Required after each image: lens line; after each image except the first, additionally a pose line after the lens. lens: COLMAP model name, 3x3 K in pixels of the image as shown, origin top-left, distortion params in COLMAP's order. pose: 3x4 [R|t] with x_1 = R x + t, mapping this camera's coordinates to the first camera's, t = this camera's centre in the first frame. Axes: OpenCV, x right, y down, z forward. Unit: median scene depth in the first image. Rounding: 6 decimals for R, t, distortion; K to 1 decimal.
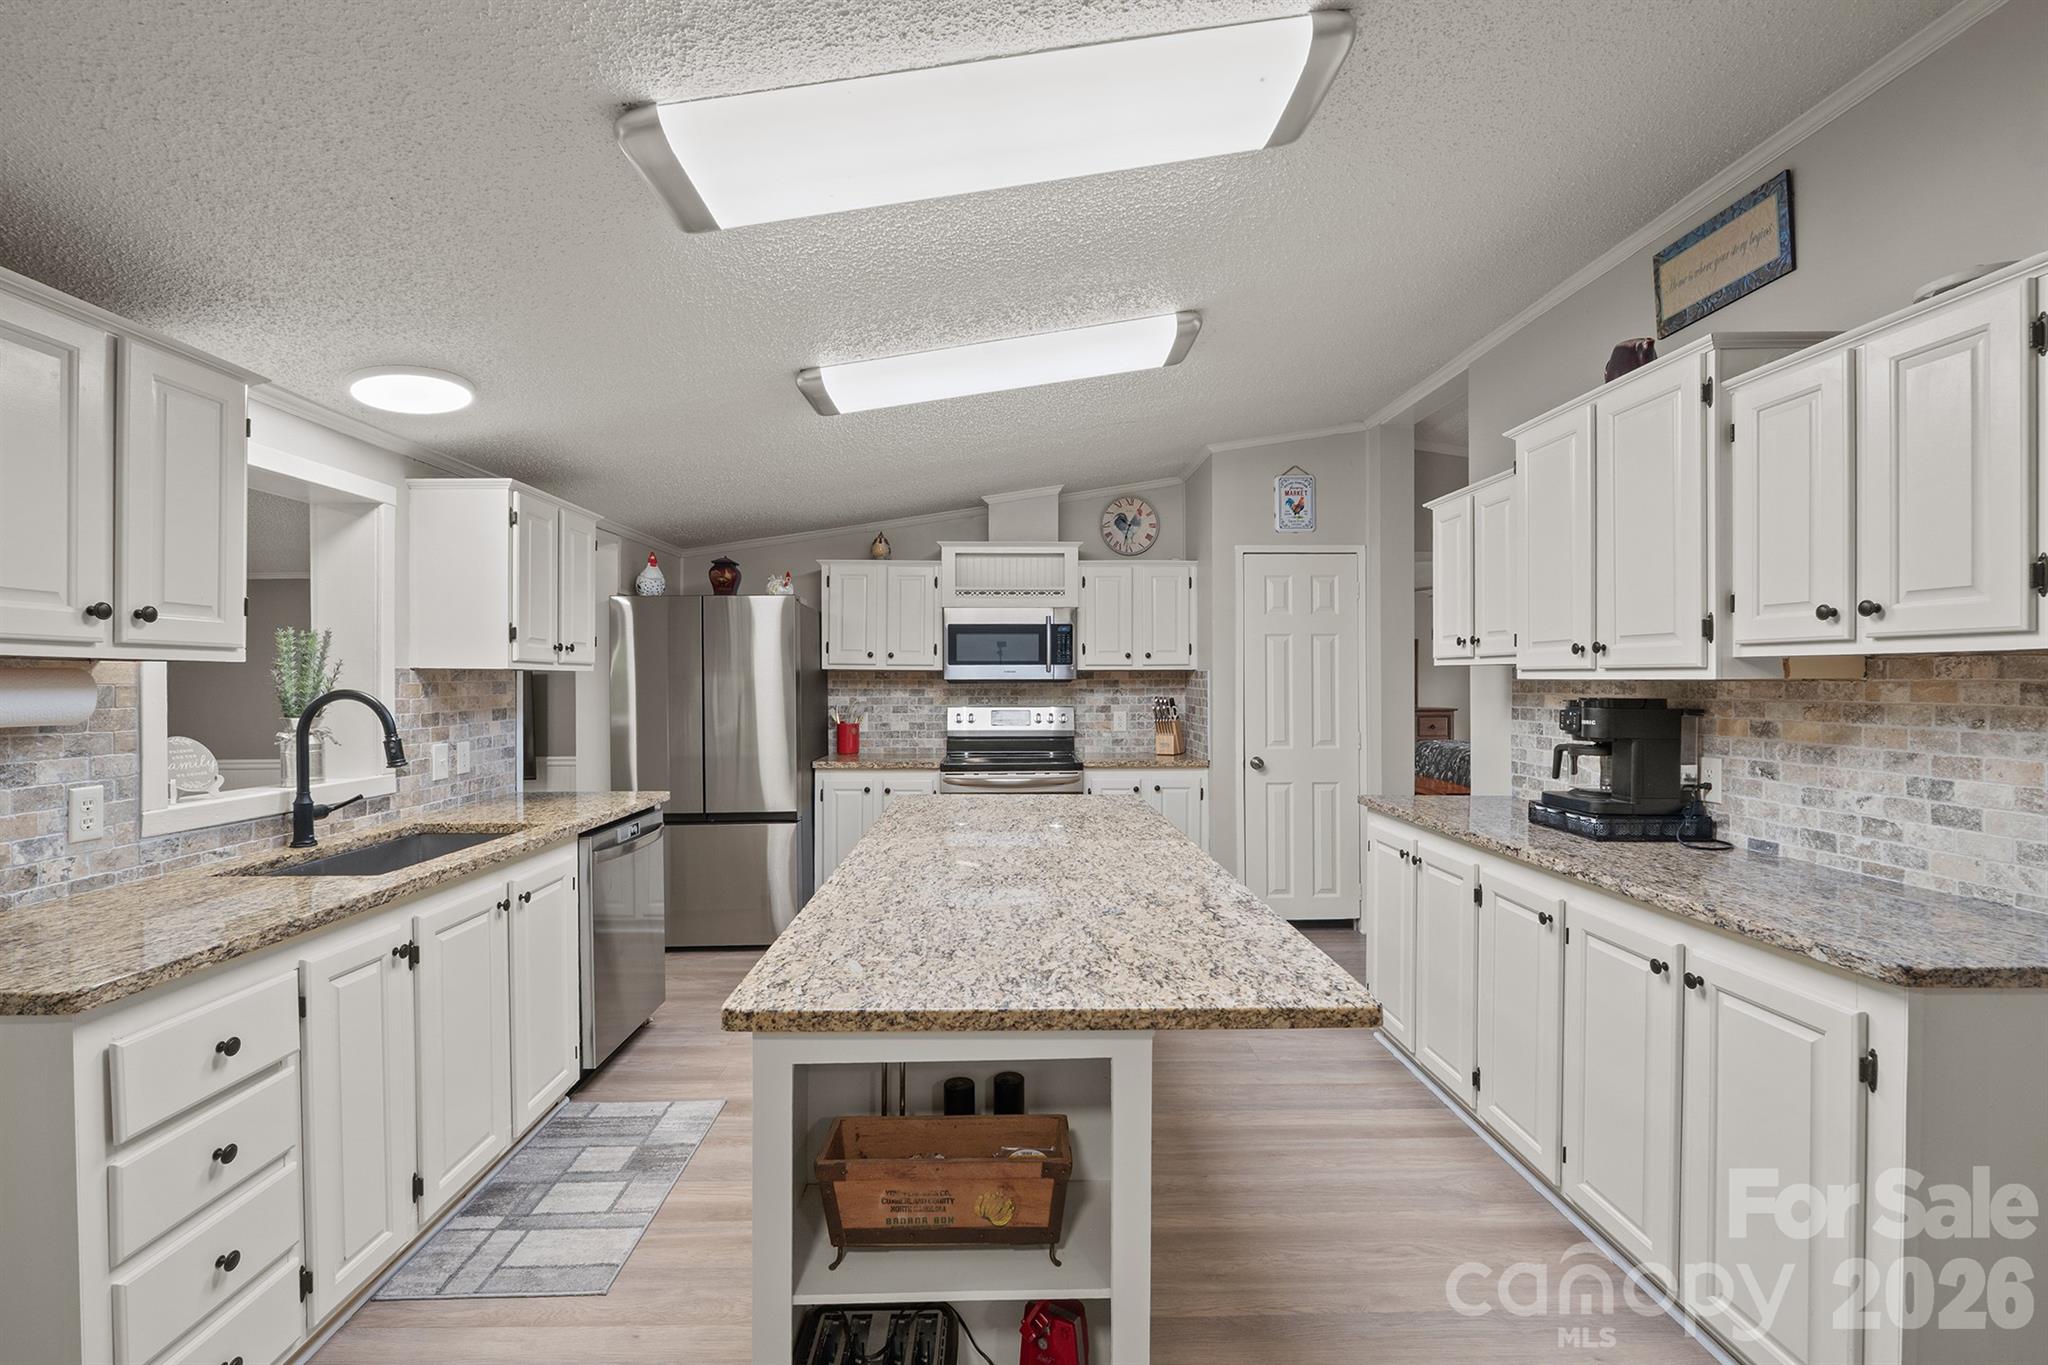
lens RADIAL K [[856.6, 0, 1023.4], [0, 856.6, 680.9], [0, 0, 1]] dist [-0.007365, -0.001729]
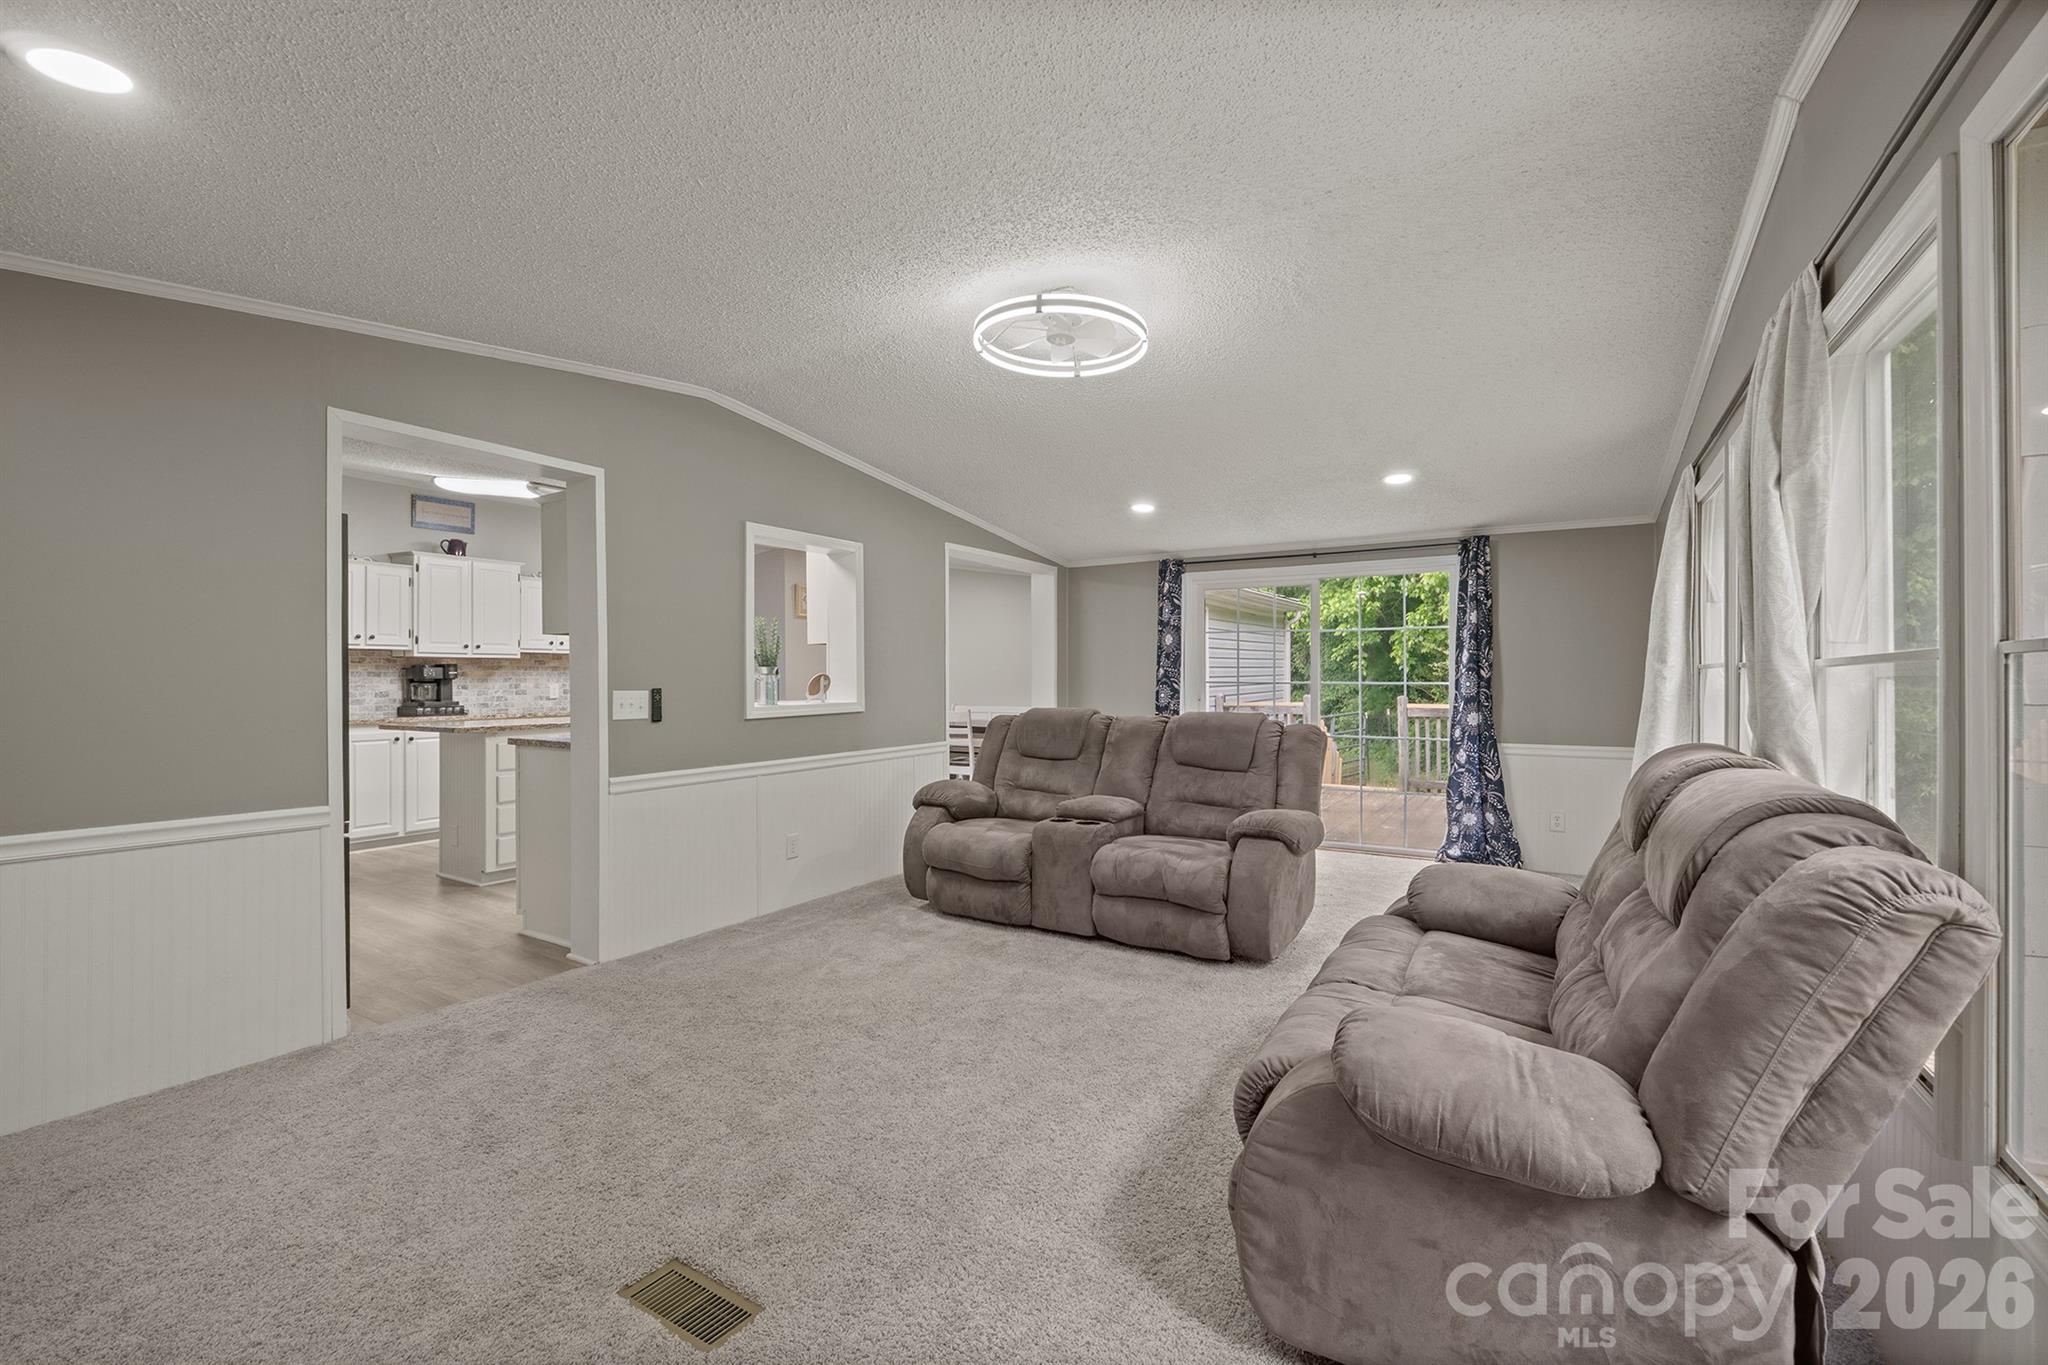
lens RADIAL K [[856.6, 0, 1045.5], [0, 856.6, 684.3], [0, 0, 1]] dist [-0.007365, -0.001729]
pose [[-0.850464, 0.000723, 0.526032, -2.205447], [0.004608, 0.999971, 0.006075, 0.071870], [-0.526012, 0.007590, -0.850443, 2.148428]]
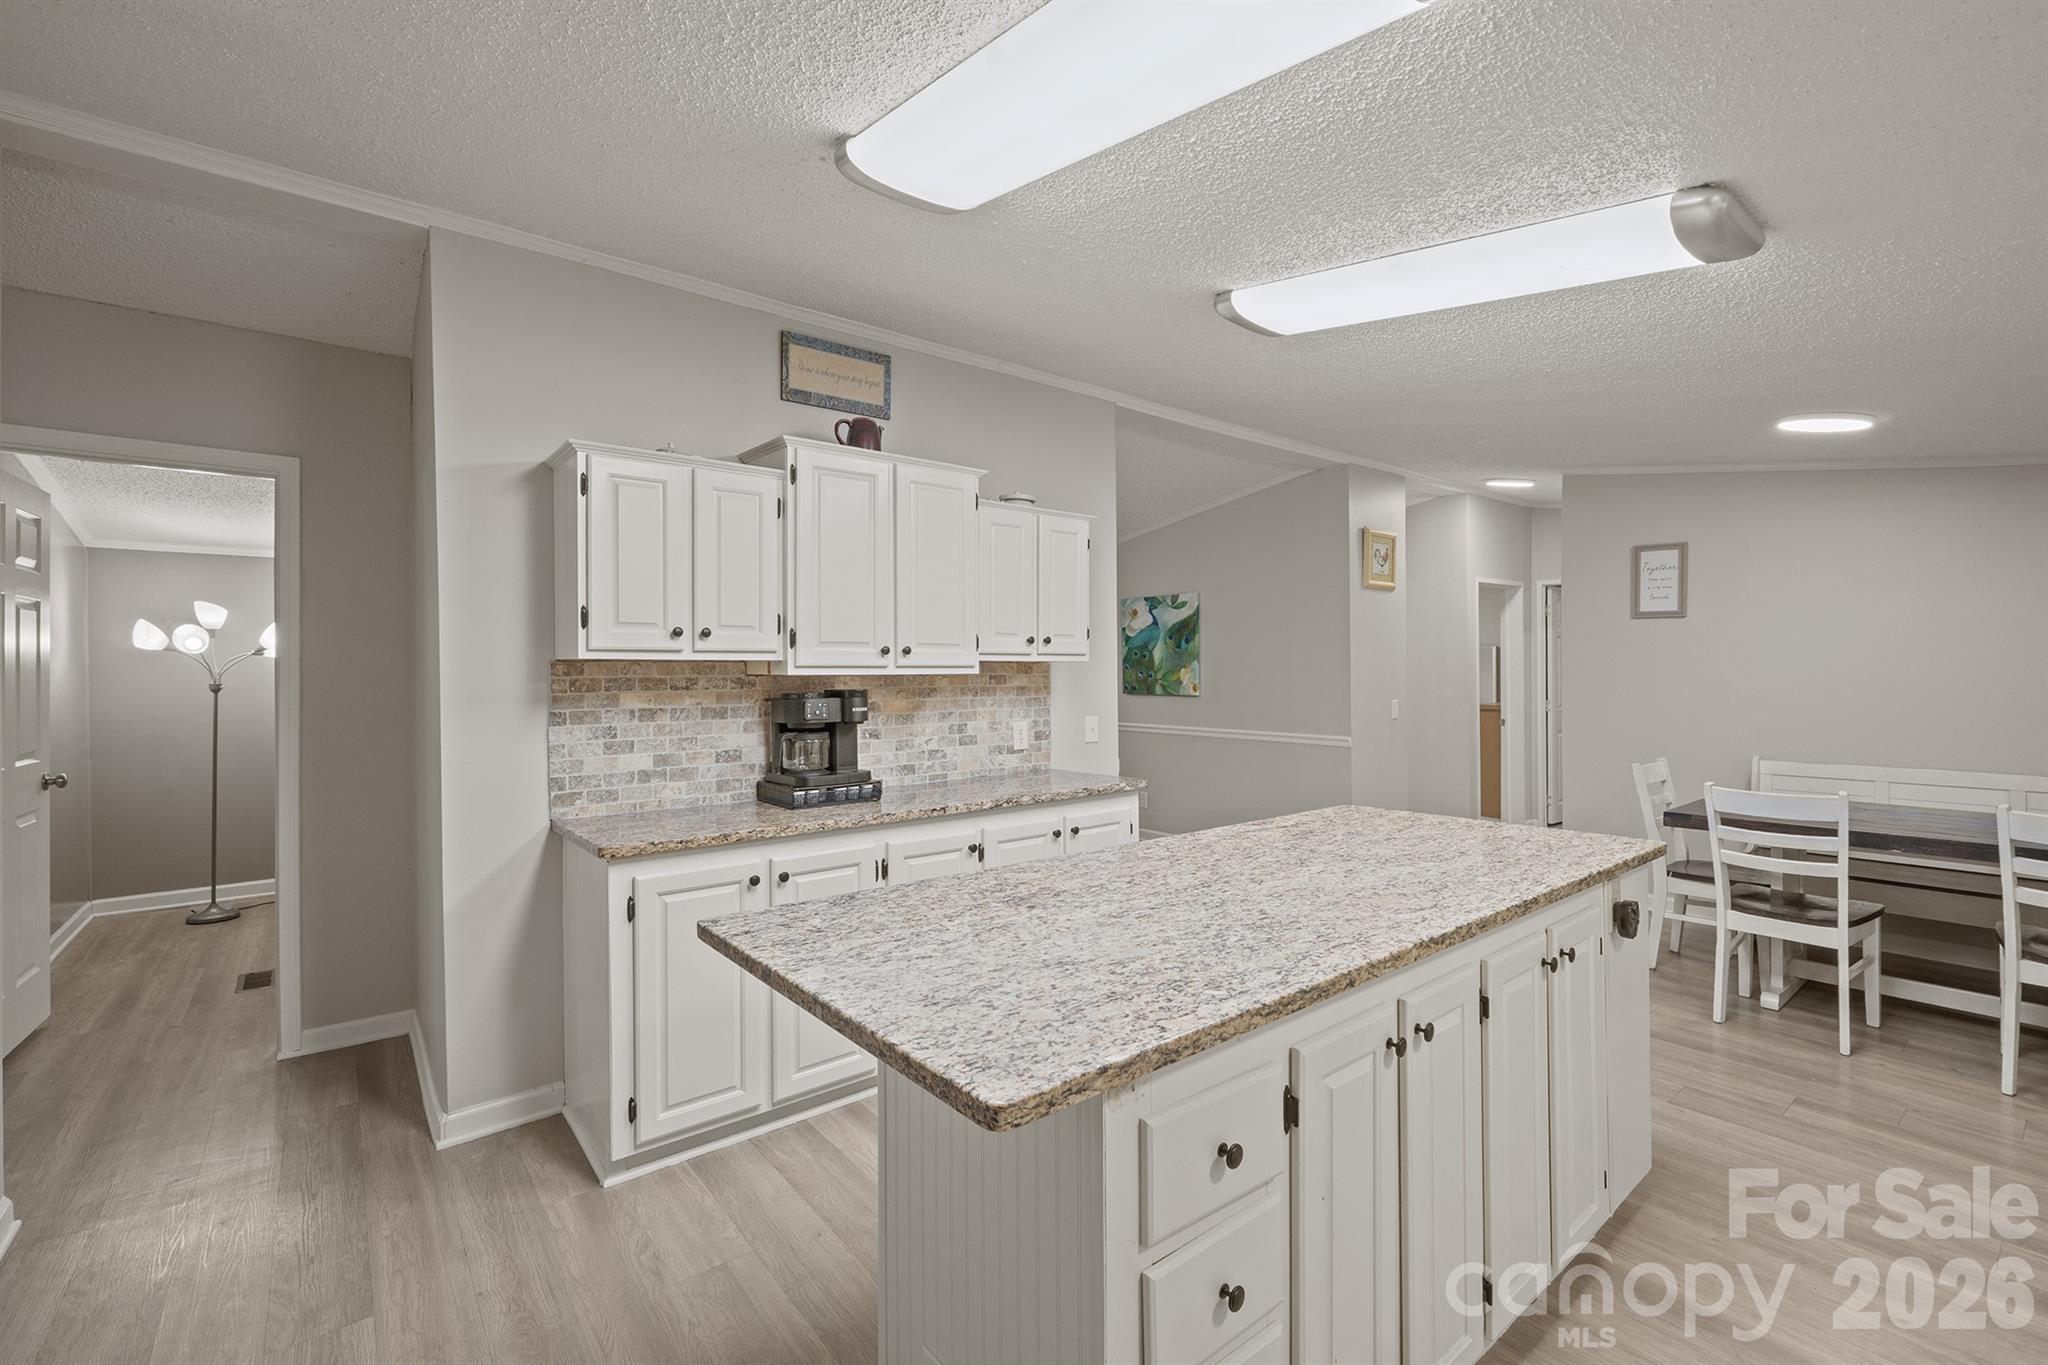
lens RADIAL K [[856.6, 0, 1030.0], [0, 856.6, 675.6], [0, 0, 1]] dist [-0.007365, -0.001729]
pose [[-0.610313, 0.002960, 0.792155, -0.437559], [0.008674, 0.999958, 0.002946, -0.001815], [-0.792113, 0.008669, -0.610313, 1.443852]]
